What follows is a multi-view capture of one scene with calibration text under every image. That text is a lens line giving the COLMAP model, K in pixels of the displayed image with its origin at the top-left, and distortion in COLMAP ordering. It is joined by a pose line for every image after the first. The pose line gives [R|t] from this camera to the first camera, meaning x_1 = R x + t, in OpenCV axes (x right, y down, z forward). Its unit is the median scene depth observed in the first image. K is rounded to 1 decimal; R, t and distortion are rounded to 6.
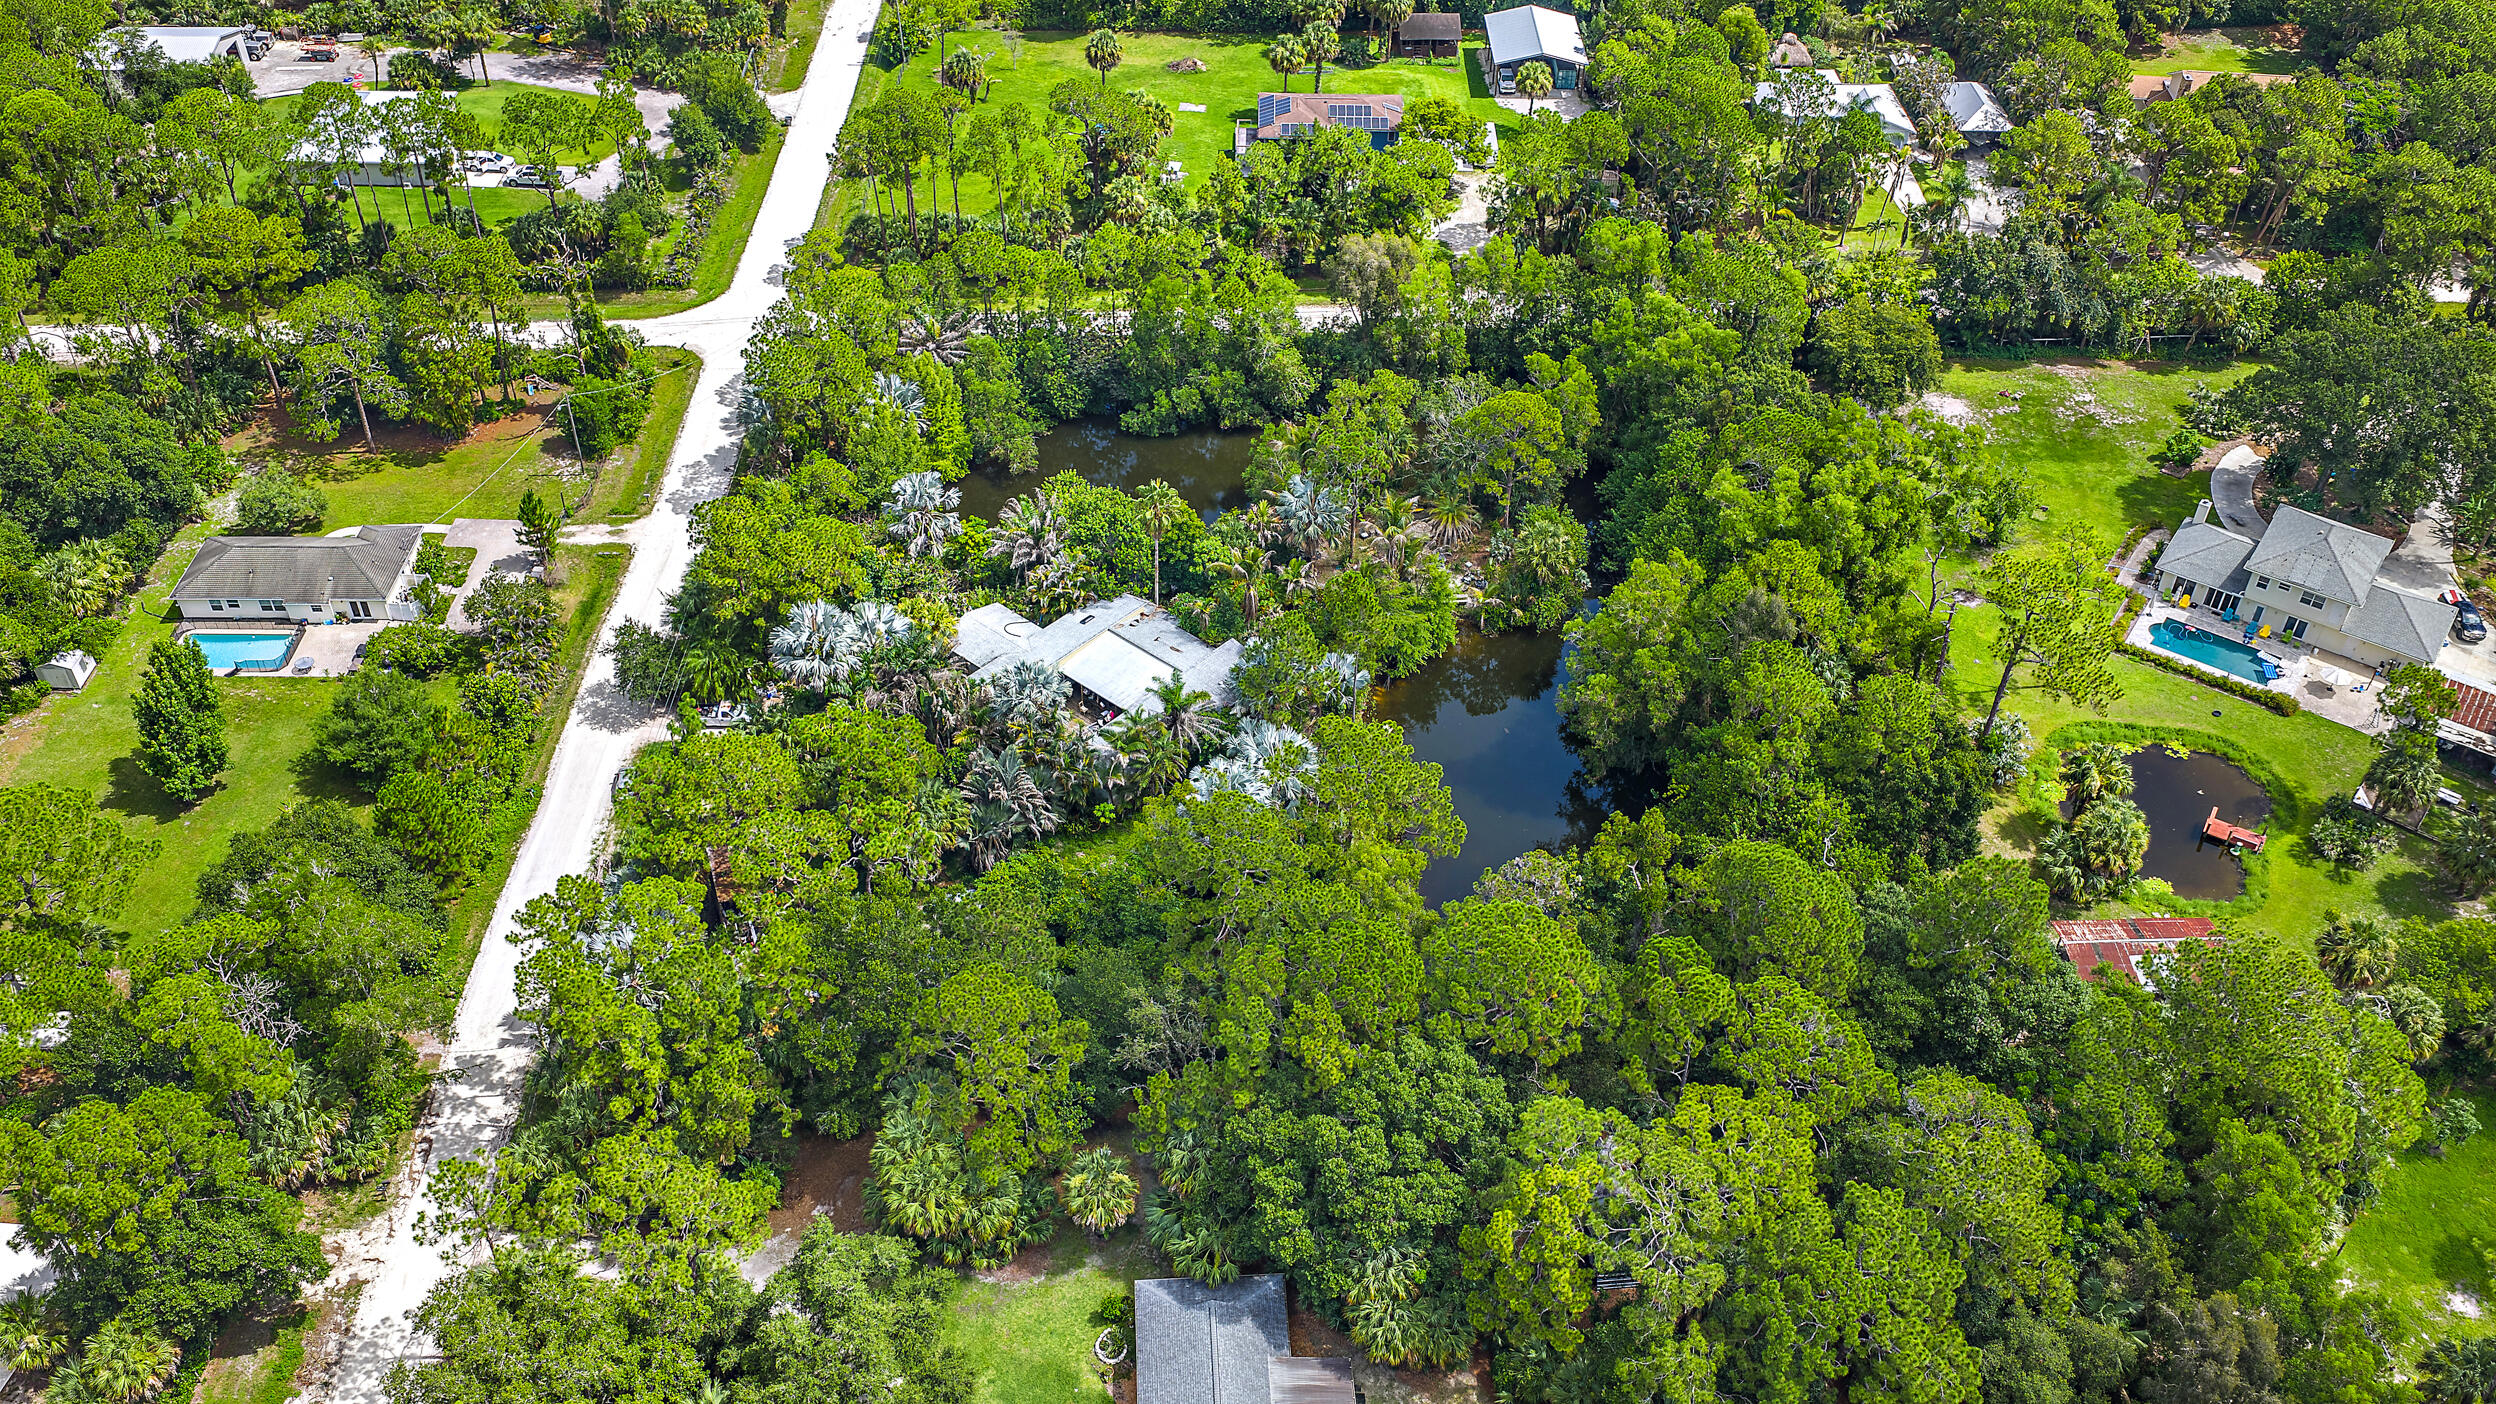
lens RADIAL K [[2089.7, 0, 1248.0], [0, 2089.7, 702.0], [0, 0, 1]] dist [0.033079, -0.066609]
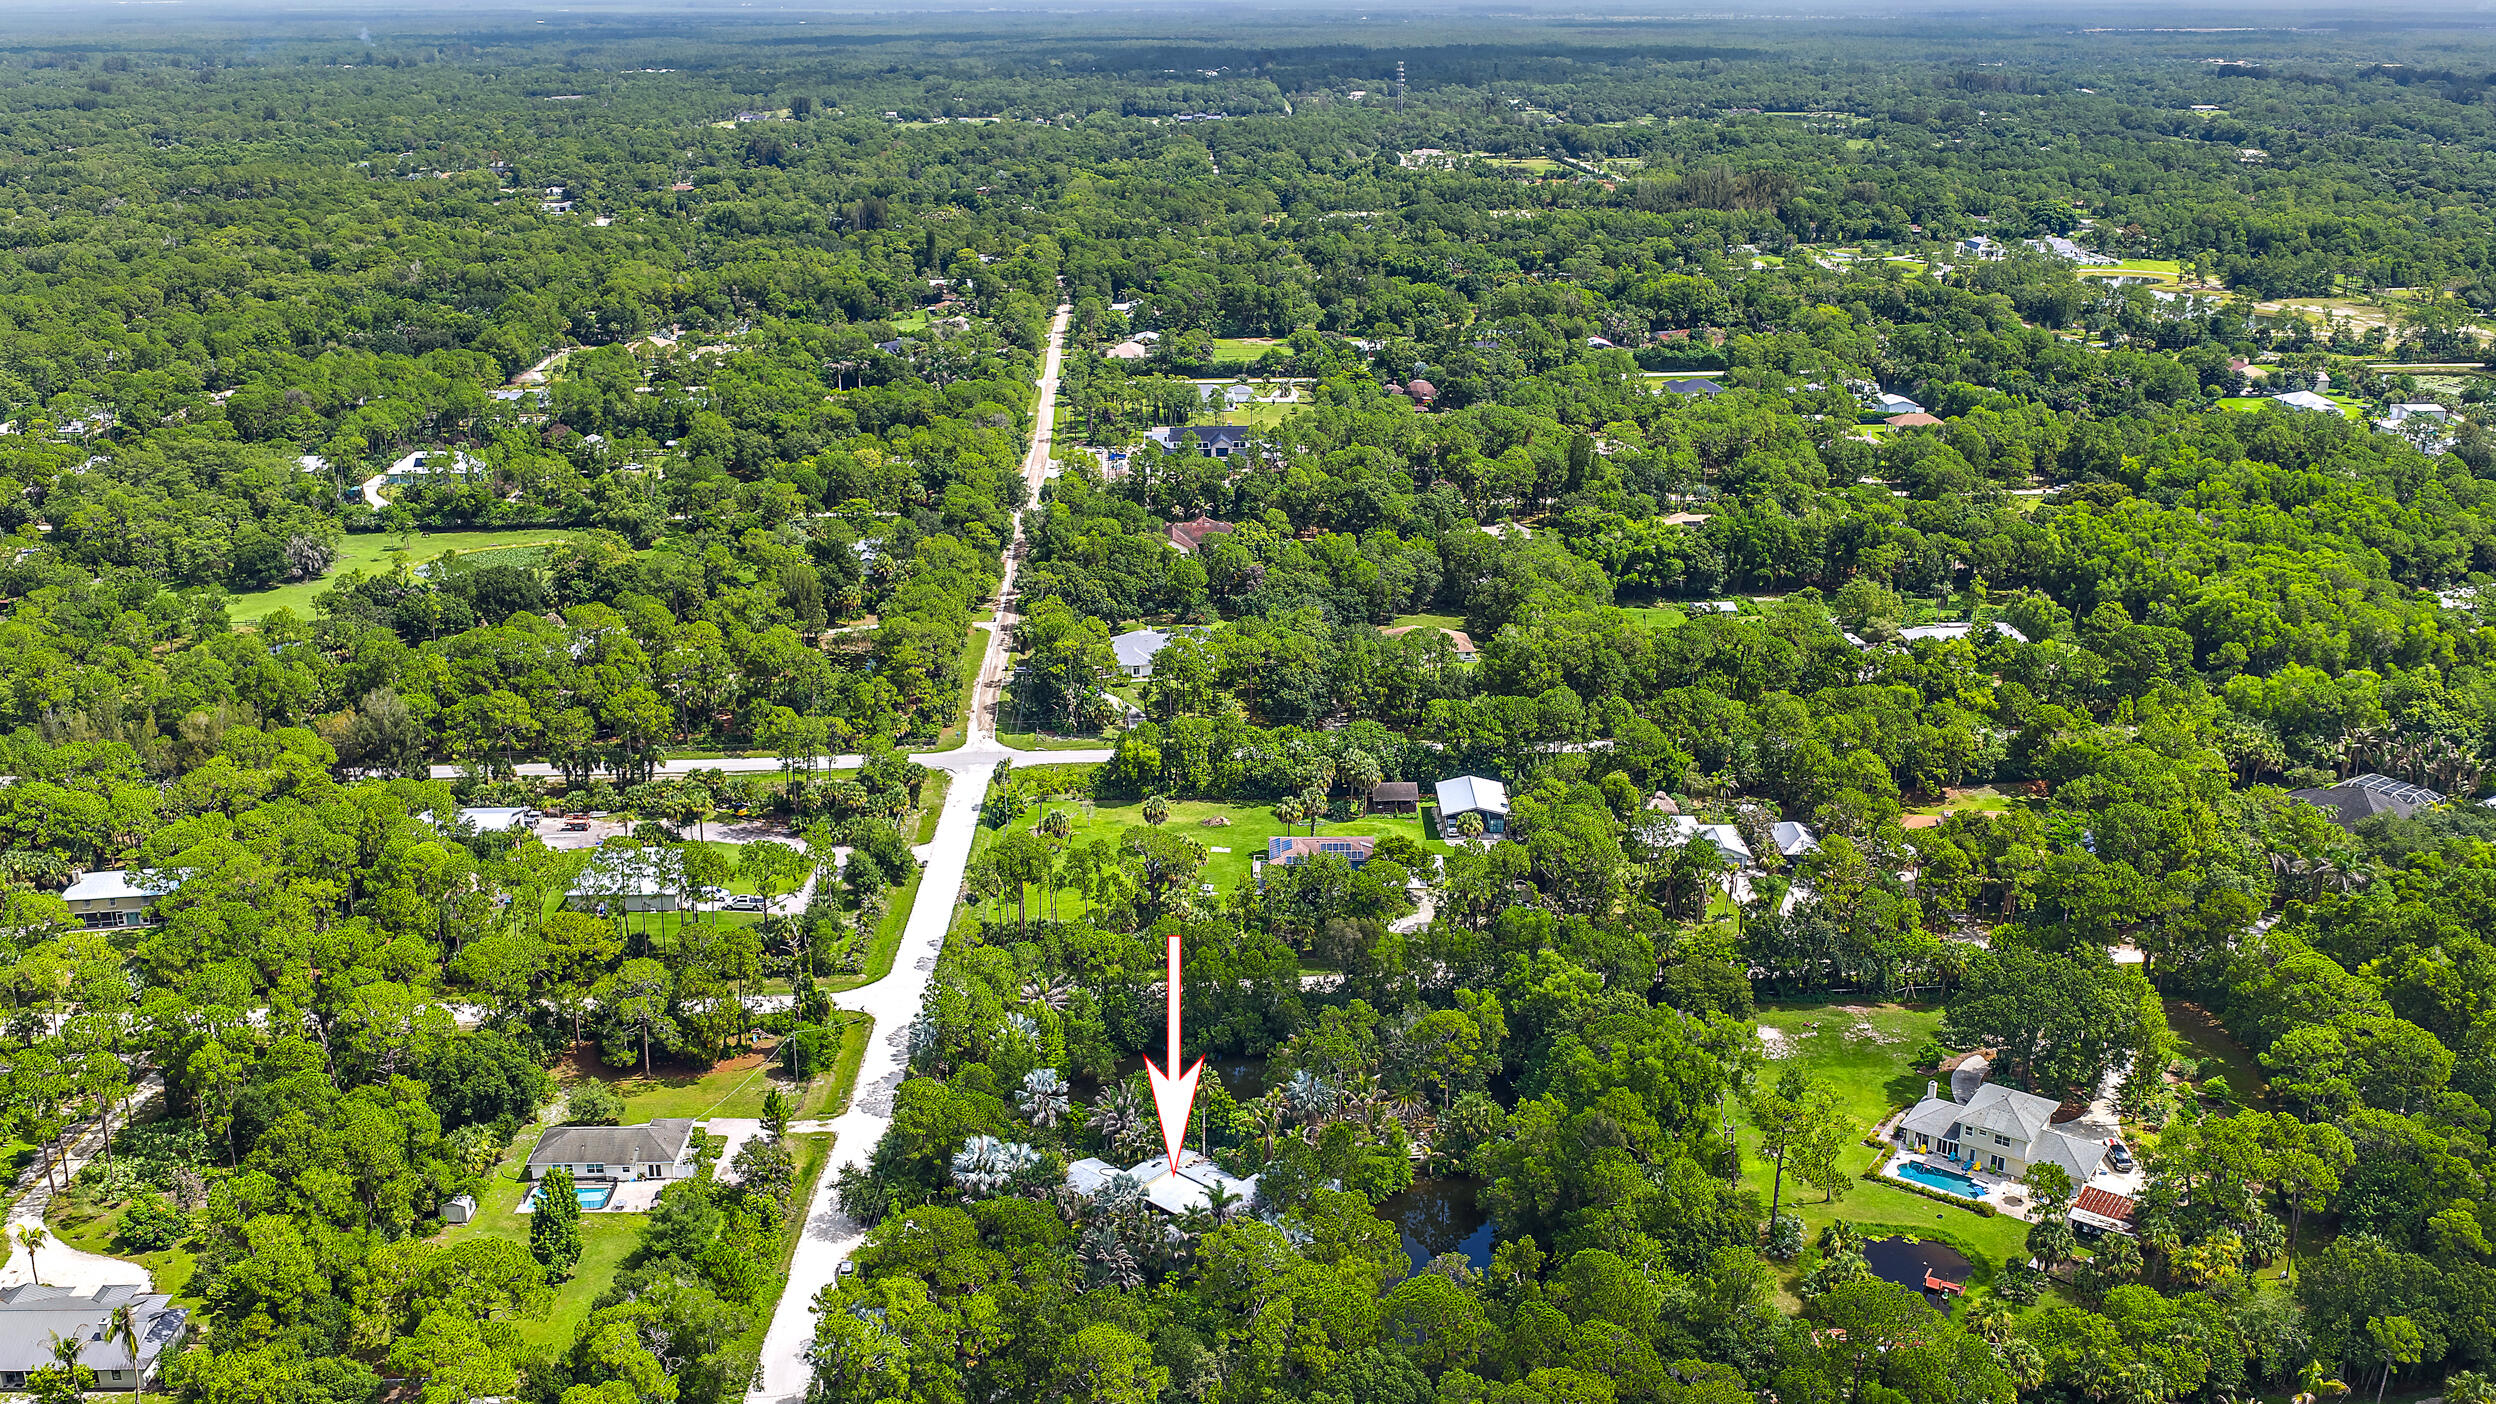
lens RADIAL K [[2089.7, 0, 1248.0], [0, 2089.7, 702.0], [0, 0, 1]] dist [0.033079, -0.066609]
pose [[0.999808, -0.018732, -0.005698, 0.000925], [0.015380, 0.931469, -0.363496, 0.163971], [0.012117, 0.363338, 0.931578, -0.405767]]
